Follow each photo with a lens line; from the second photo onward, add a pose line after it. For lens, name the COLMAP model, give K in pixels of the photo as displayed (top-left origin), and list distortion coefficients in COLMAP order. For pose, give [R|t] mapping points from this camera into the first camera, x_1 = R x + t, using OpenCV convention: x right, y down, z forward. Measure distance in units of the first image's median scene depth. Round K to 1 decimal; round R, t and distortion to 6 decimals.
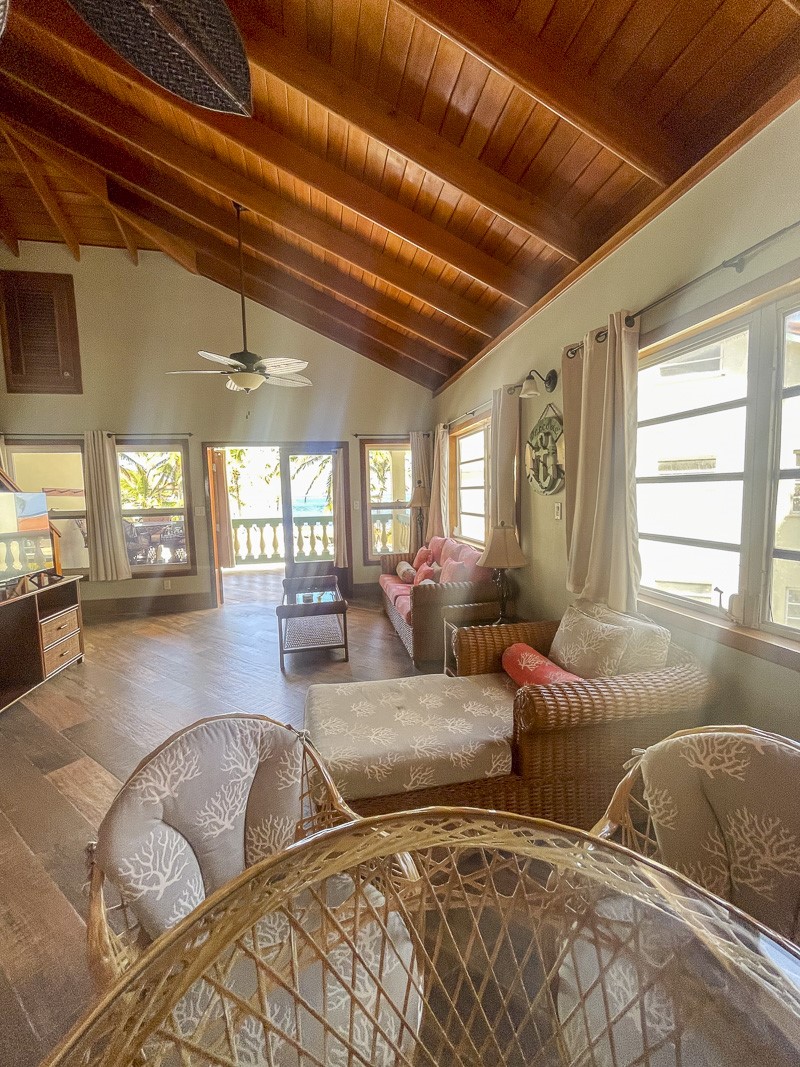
lens RADIAL K [[429.6, 0, 400.2], [0, 429.6, 532.2], [0, 0, 1]] dist [0.000521, 0.000309]
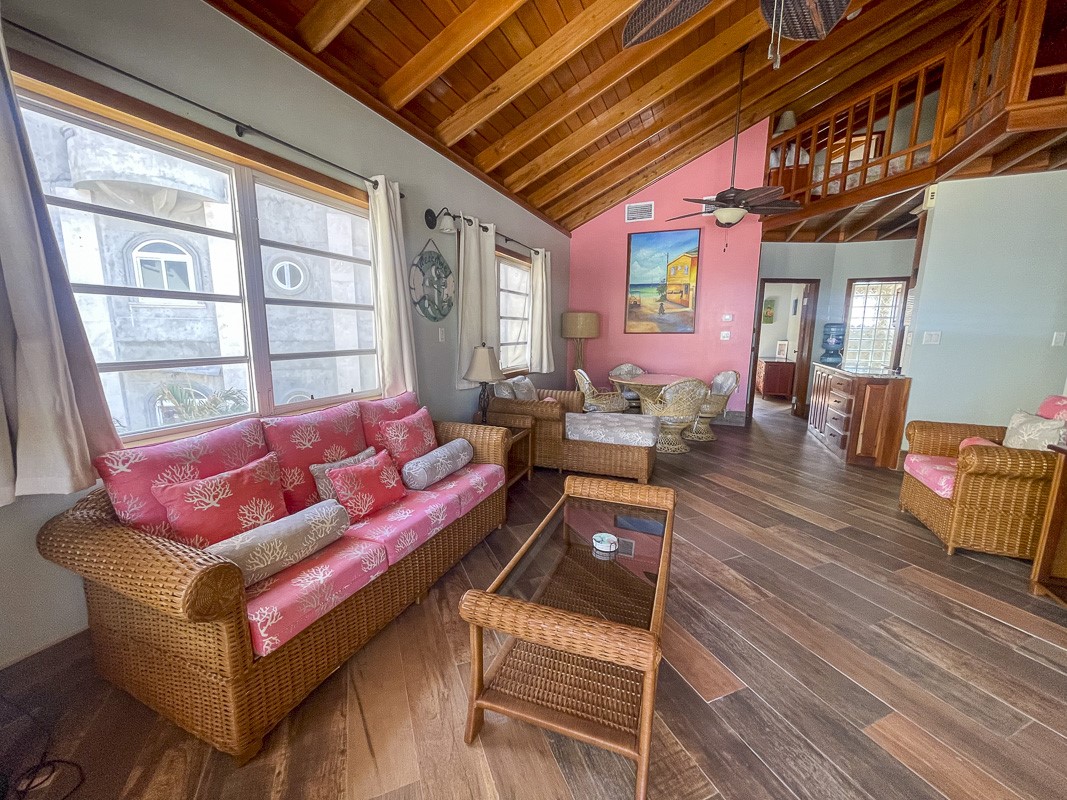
lens RADIAL K [[432.3, 0, 532.5], [0, 432.3, 405.8], [0, 0, 1]] dist [-0.001837, -0.000491]
pose [[-0.837740, -0.075081, 0.540883, -0.500785], [0.062412, 0.970847, 0.231430, -0.115625], [-0.542491, 0.227636, -0.808632, 1.795141]]
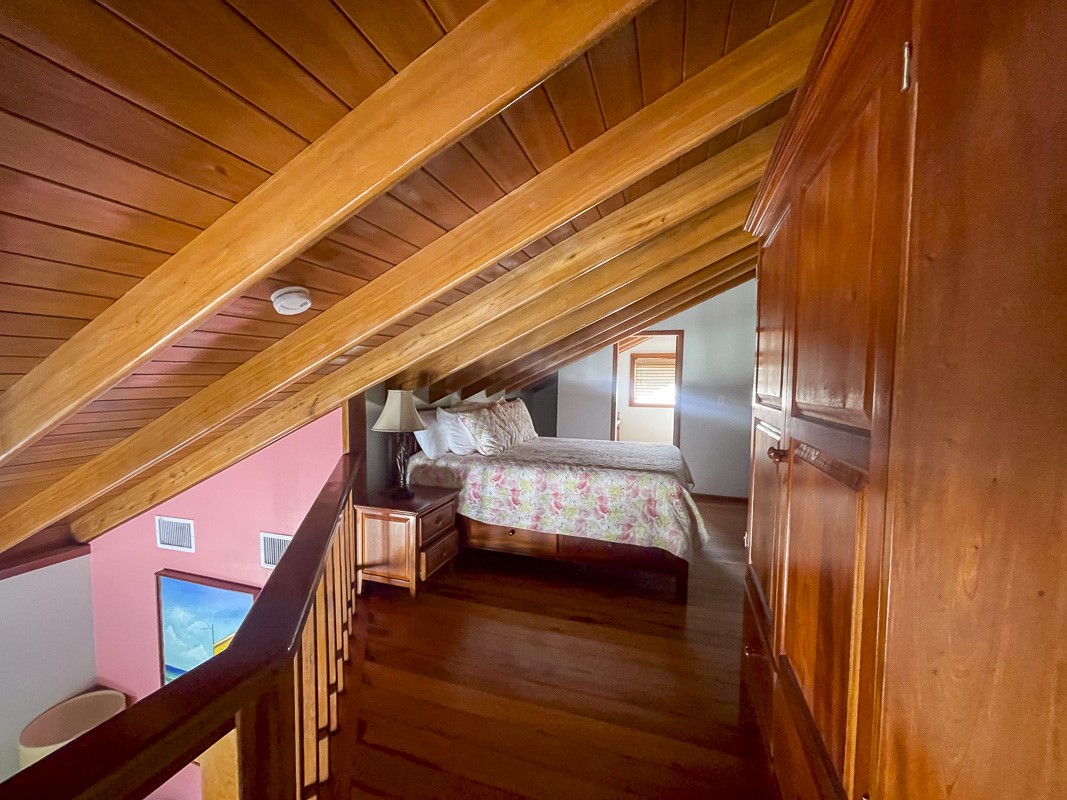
lens RADIAL K [[432.3, 0, 532.5], [0, 432.3, 405.8], [0, 0, 1]] dist [-0.001837, -0.000491]
pose [[-0.874190, -0.012893, 0.485412, -1.018940], [0.055277, 0.990507, 0.125858, -0.871622], [-0.482427, 0.136856, -0.865179, 0.175575]]
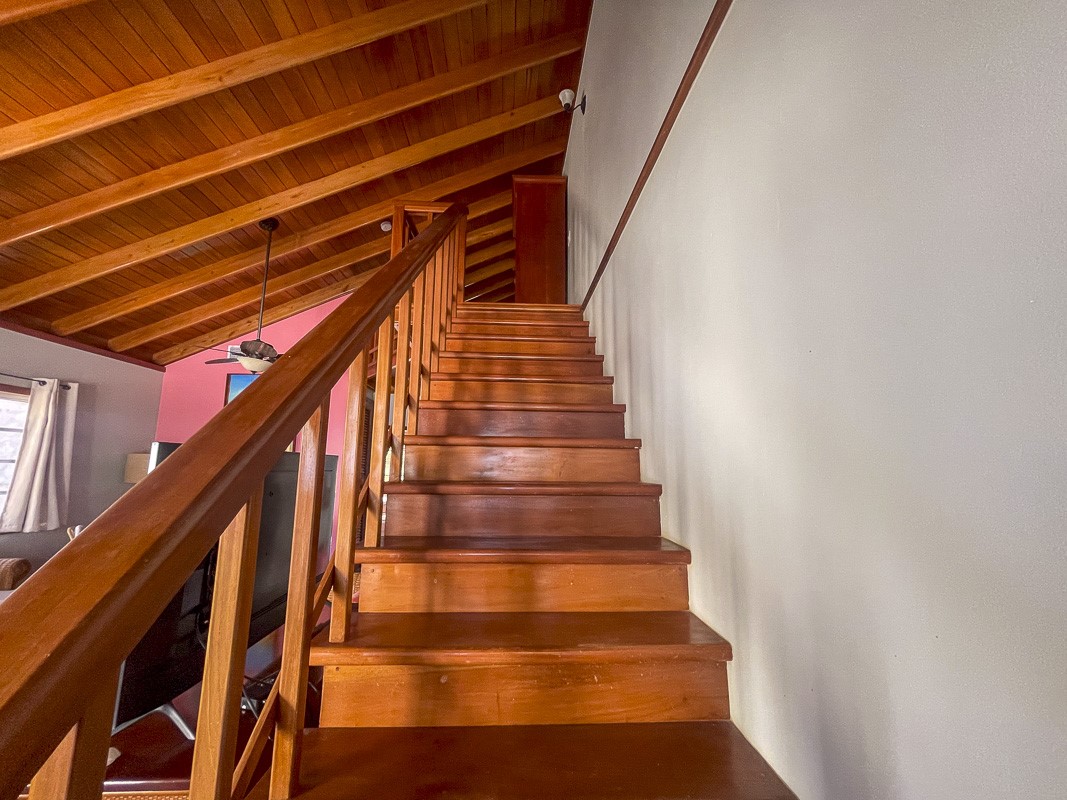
lens RADIAL K [[432.3, 0, 532.5], [0, 432.3, 405.8], [0, 0, 1]] dist [-0.001837, -0.000491]
pose [[-0.989419, 0.031644, 0.141597, -1.326984], [0.023403, 0.997954, -0.059492, -0.110548], [-0.143190, -0.055549, -0.988135, 1.446186]]
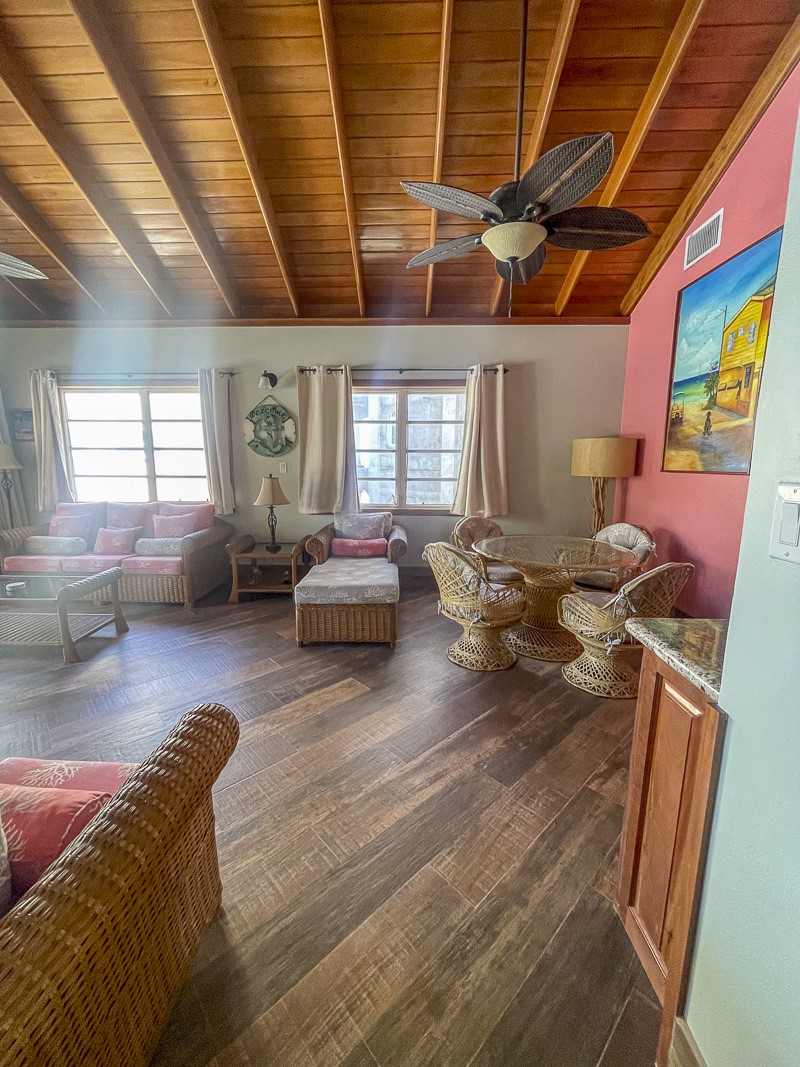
lens RADIAL K [[432.3, 0, 396.2], [0, 432.3, 531.5], [0, 0, 1]] dist [-0.001837, -0.000491]
pose [[0.219482, -0.133990, 0.966372, -1.023774], [0.074651, 0.989927, 0.120301, 0.019410], [-0.972756, 0.045737, 0.227274, 0.245954]]
